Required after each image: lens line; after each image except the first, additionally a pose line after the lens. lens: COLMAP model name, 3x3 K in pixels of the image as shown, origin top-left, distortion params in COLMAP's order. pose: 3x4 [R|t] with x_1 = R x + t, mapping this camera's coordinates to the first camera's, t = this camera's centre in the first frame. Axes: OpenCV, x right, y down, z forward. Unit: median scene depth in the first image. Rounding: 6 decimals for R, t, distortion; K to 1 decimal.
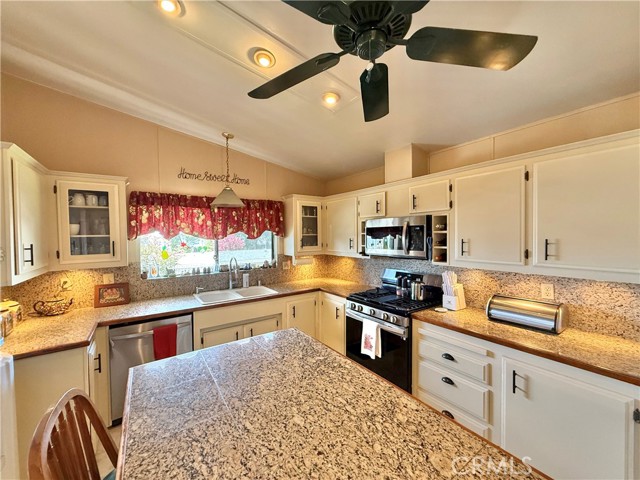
lens RADIAL K [[254.4, 0, 318.8], [0, 254.4, 240.5], [0, 0, 1]] dist [0.001221, 0.000366]
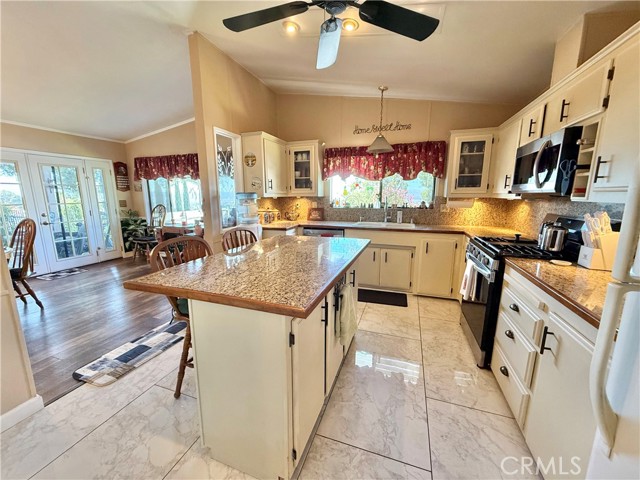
lens RADIAL K [[254.4, 0, 318.8], [0, 254.4, 240.5], [0, 0, 1]] dist [0.001221, 0.000366]
pose [[0.586298, 0.155261, -0.795078, 0.524672], [-0.023188, 0.984276, 0.175108, 0.080783], [0.809764, -0.084229, 0.580679, 0.021665]]
